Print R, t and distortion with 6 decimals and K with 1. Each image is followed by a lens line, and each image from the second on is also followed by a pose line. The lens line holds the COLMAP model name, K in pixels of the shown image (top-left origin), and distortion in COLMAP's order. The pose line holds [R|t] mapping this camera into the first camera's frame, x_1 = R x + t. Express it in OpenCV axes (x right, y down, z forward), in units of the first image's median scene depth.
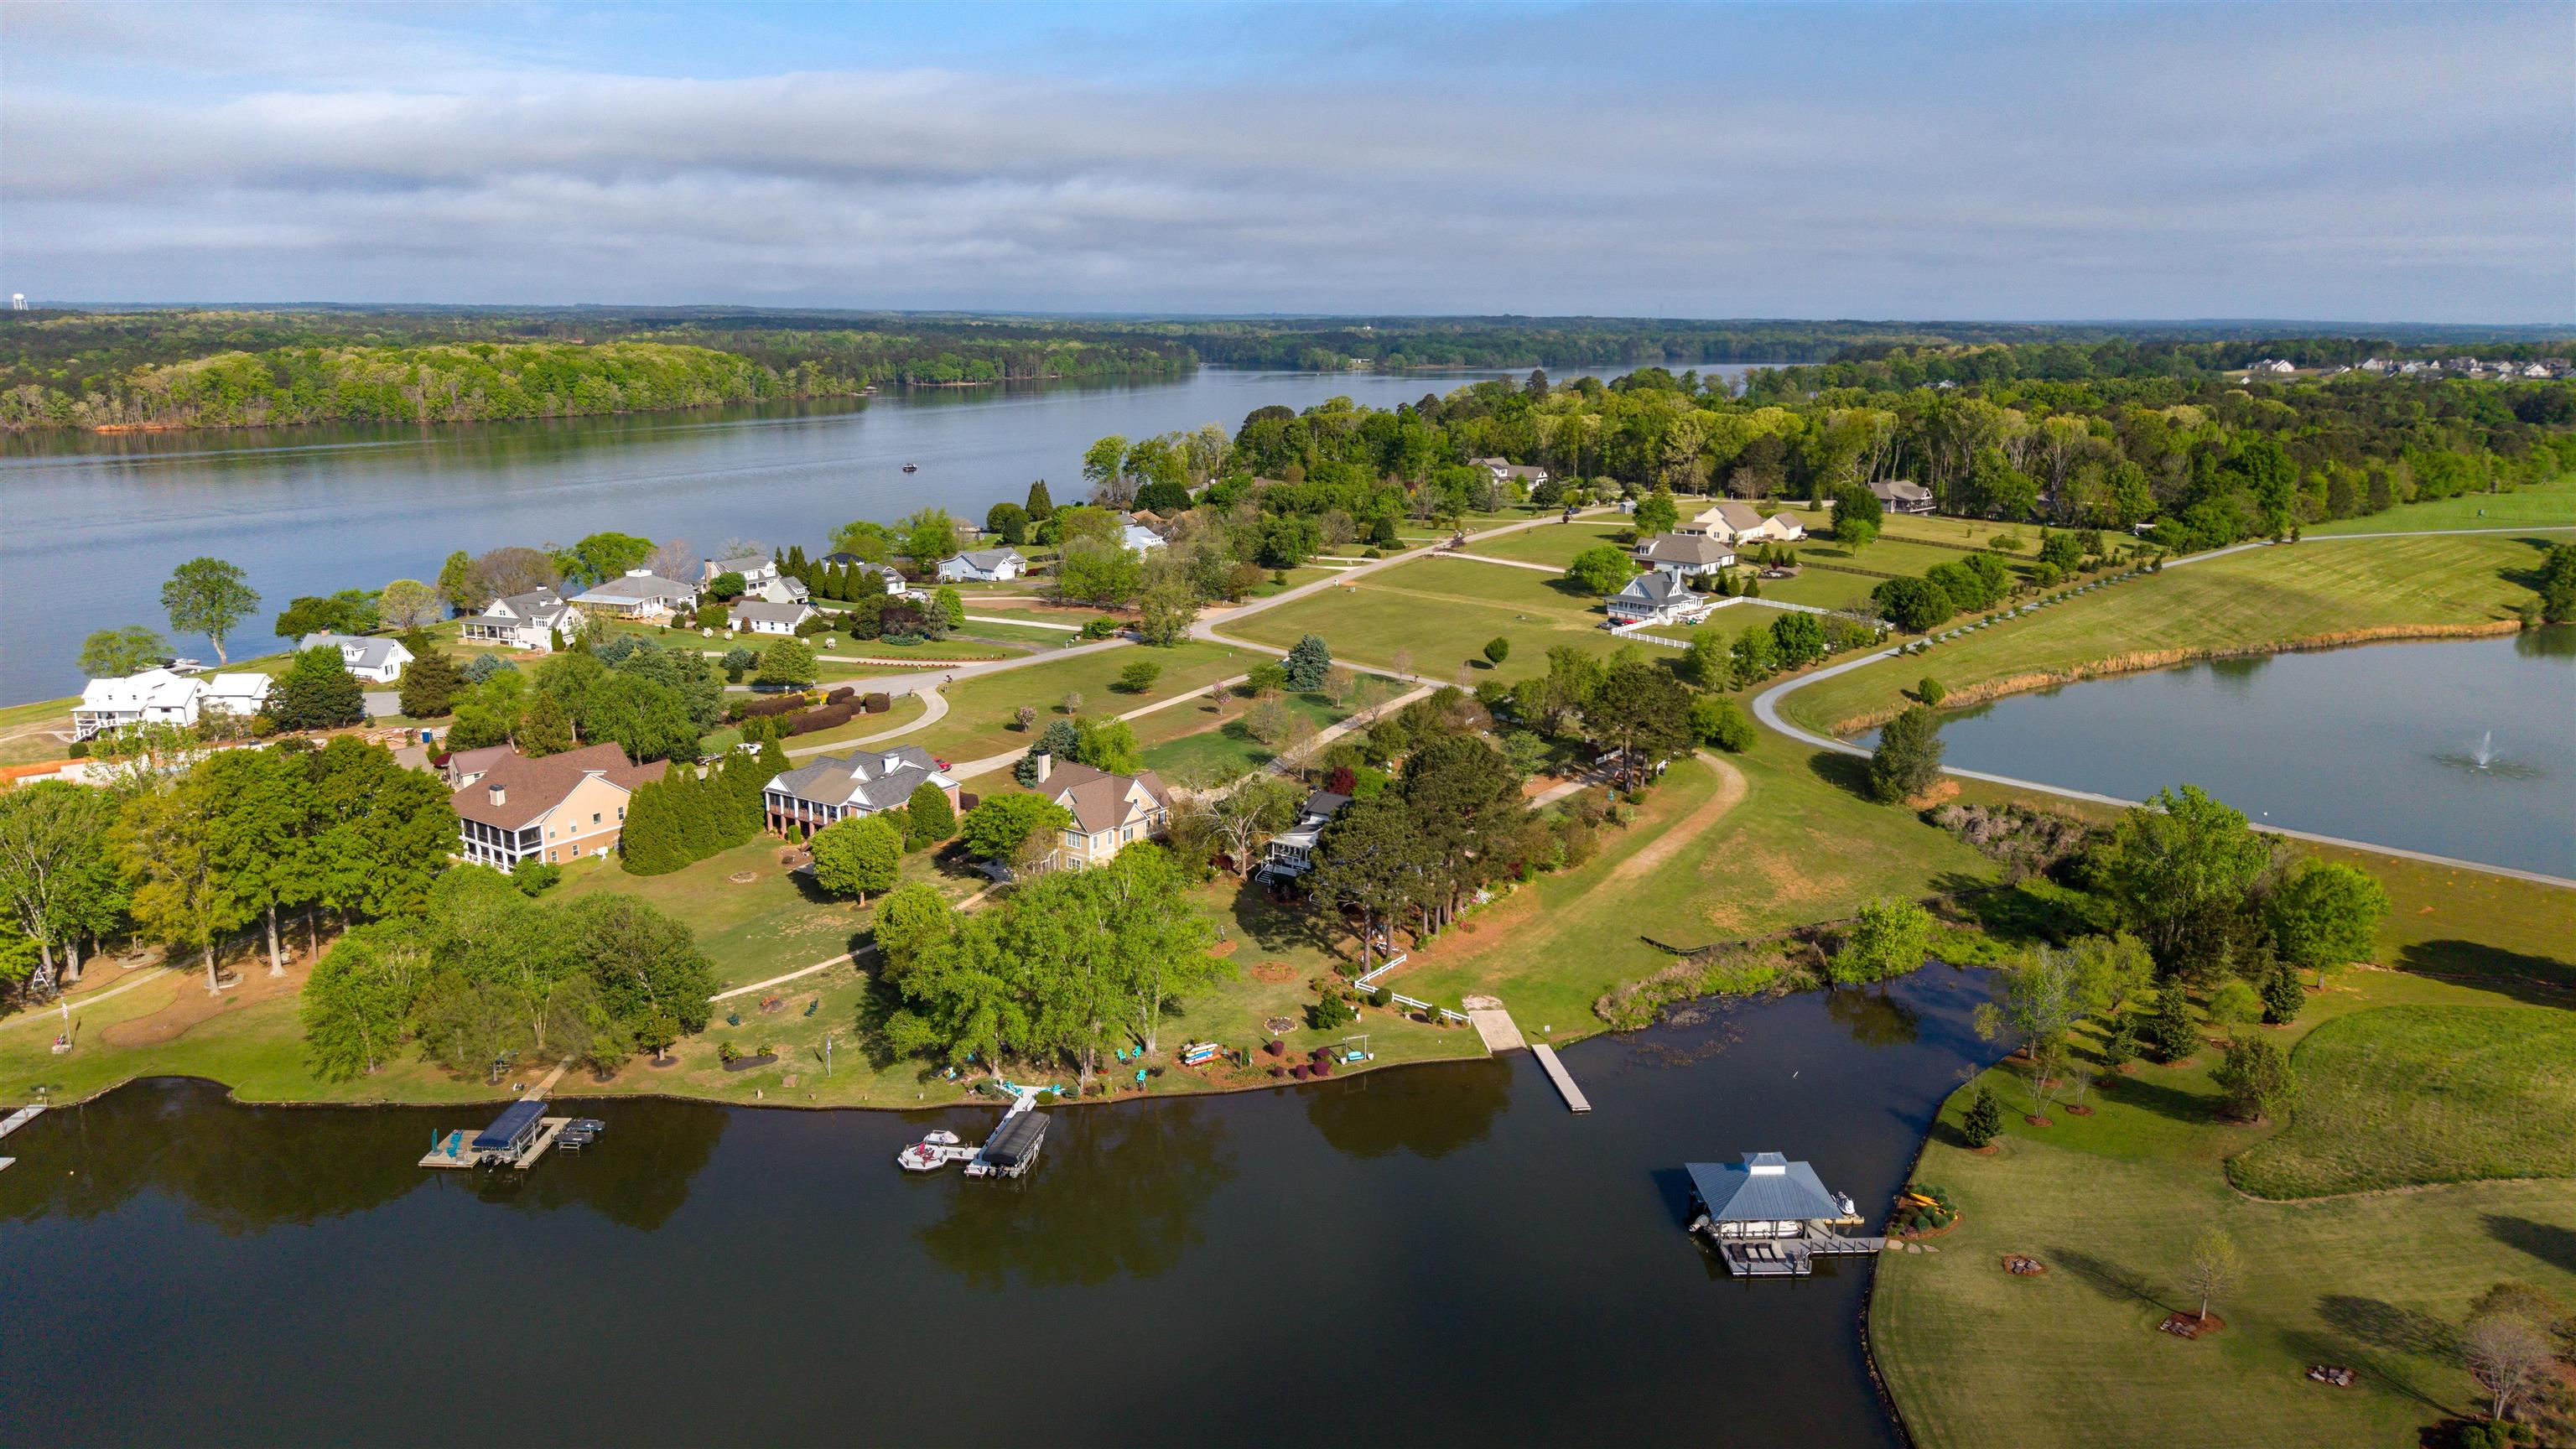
lens RADIAL K [[1730.7, 0, 1291.0], [0, 1730.7, 709.6], [0, 0, 1]] dist [0.033951, -0.036120]
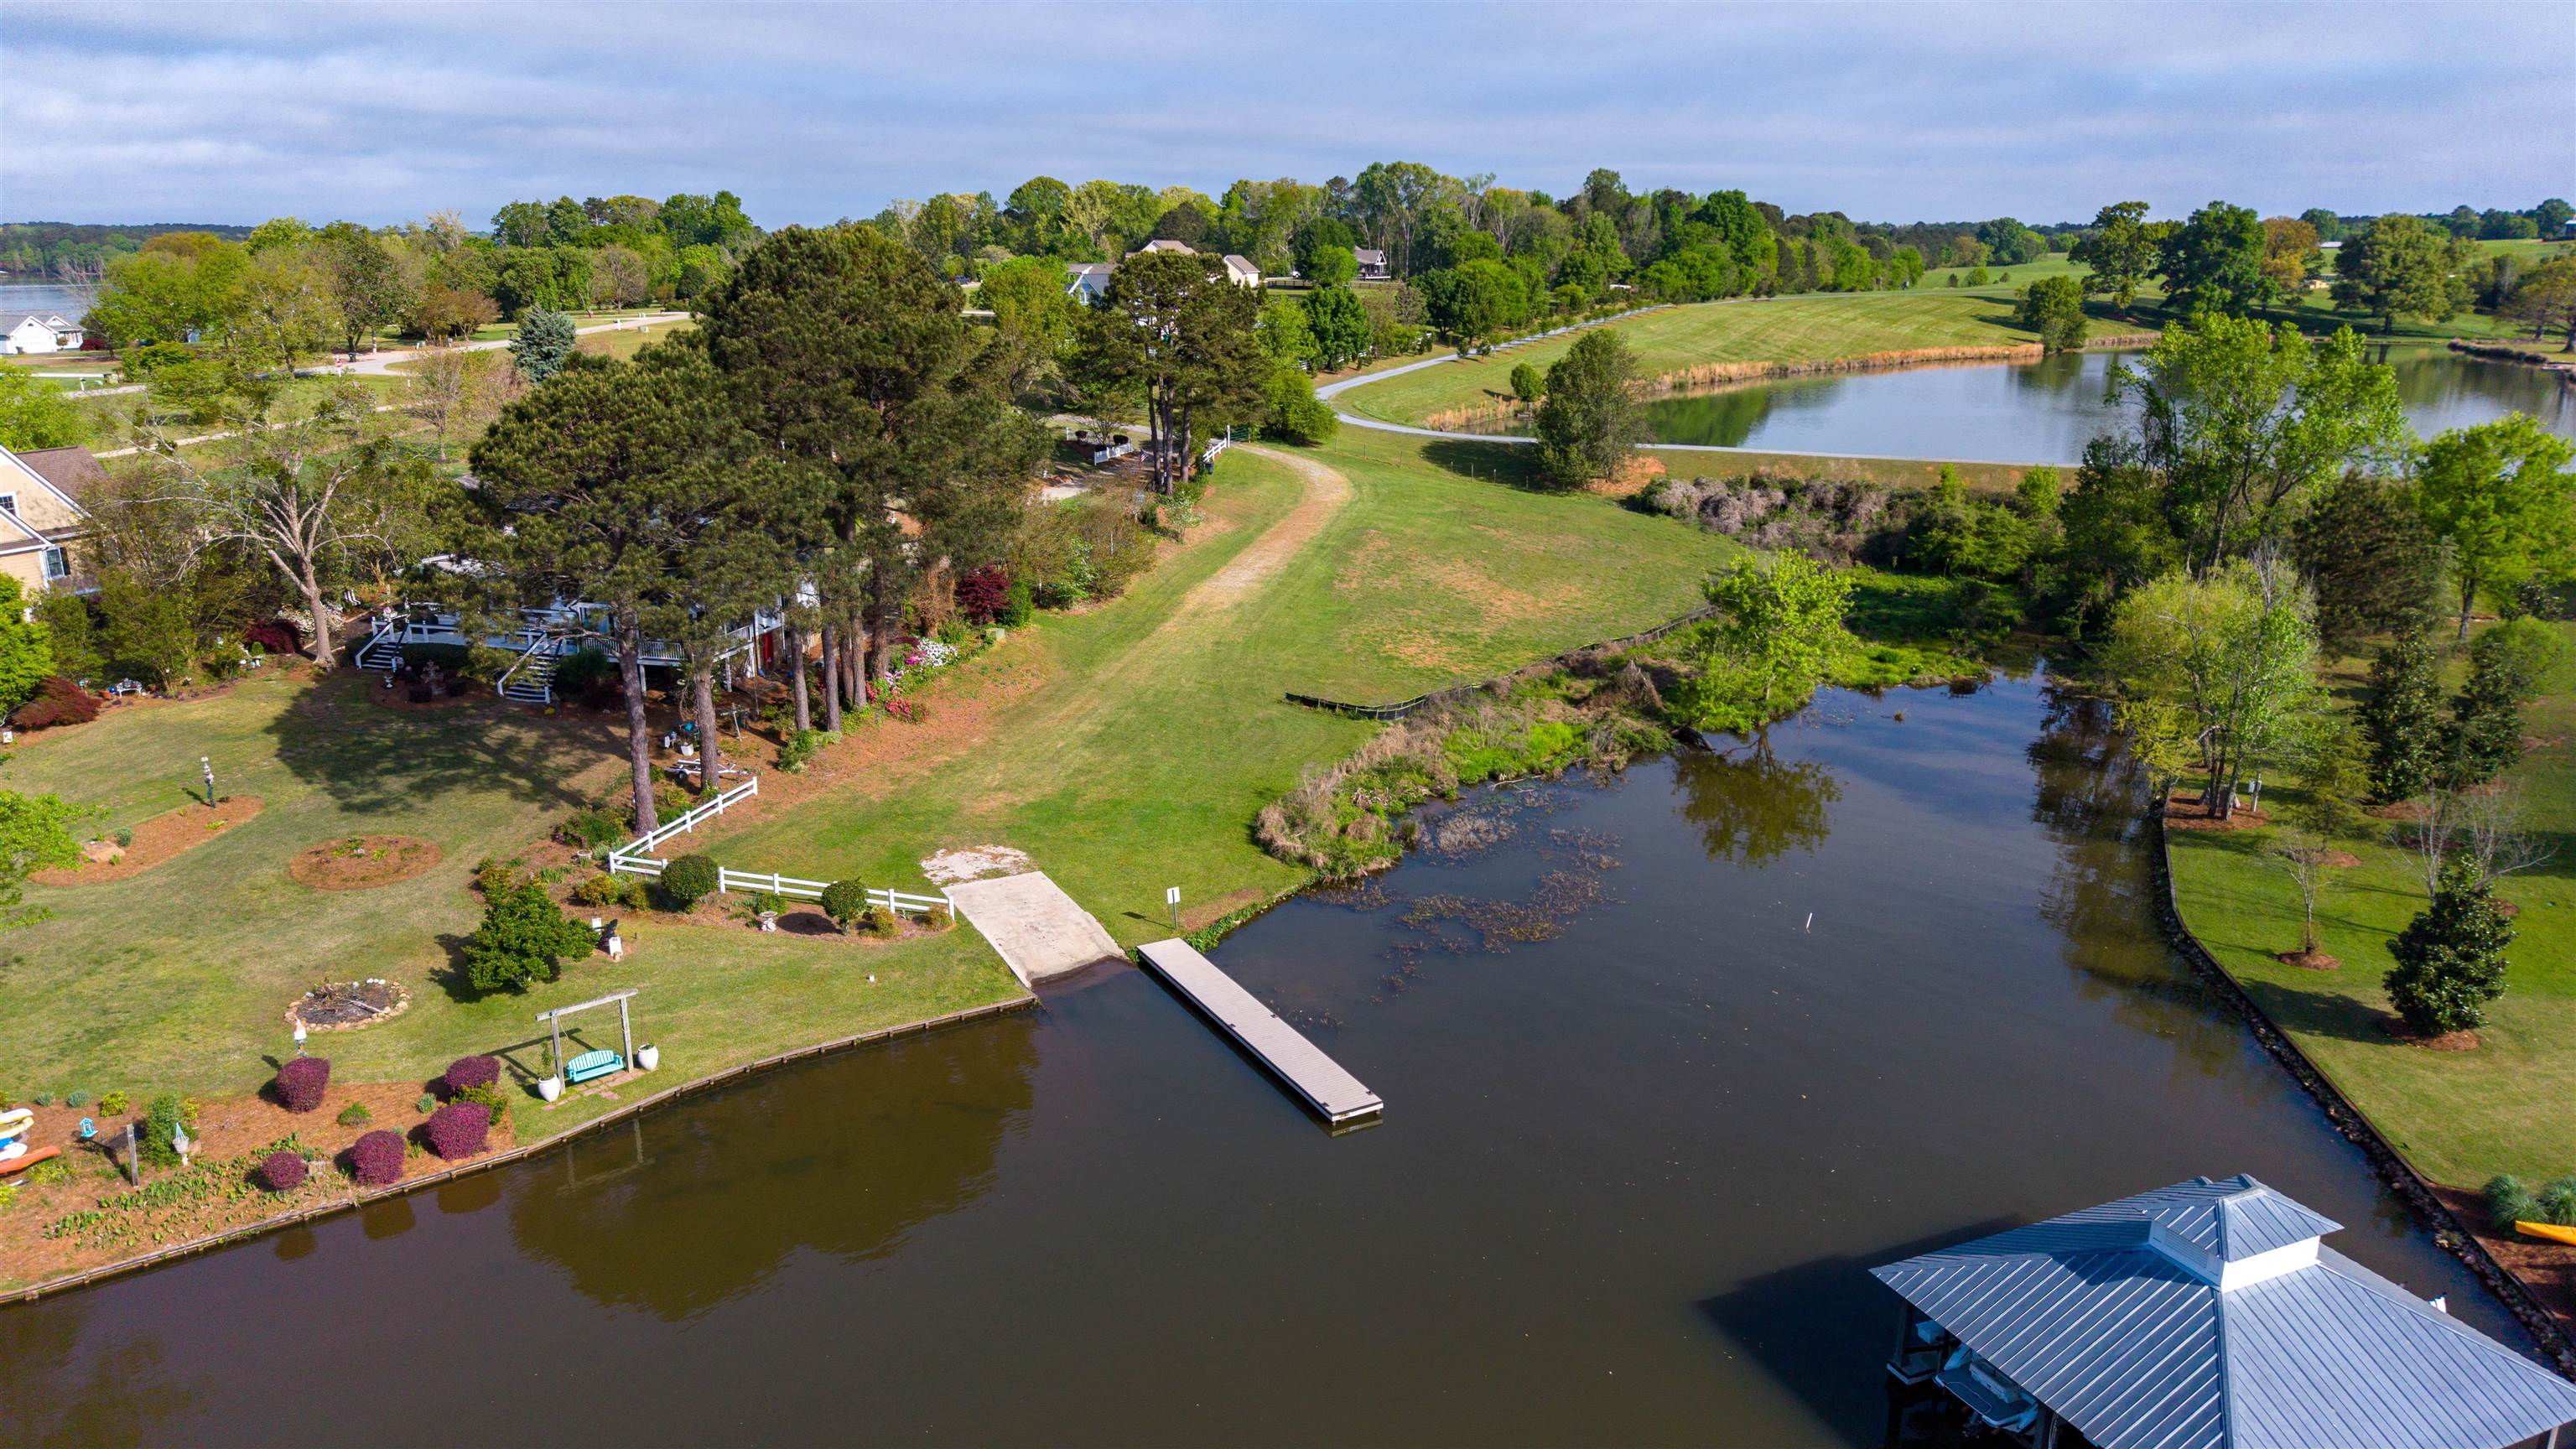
lens RADIAL K [[1730.7, 0, 1310.3], [0, 1730.7, 740.0], [0, 0, 1]] dist [0.033951, -0.036120]
pose [[0.930161, -0.103685, 0.352207, 0.043654], [0.085238, 0.994069, 0.067531, 0.112442], [-0.357120, -0.032794, 0.933483, 0.567181]]
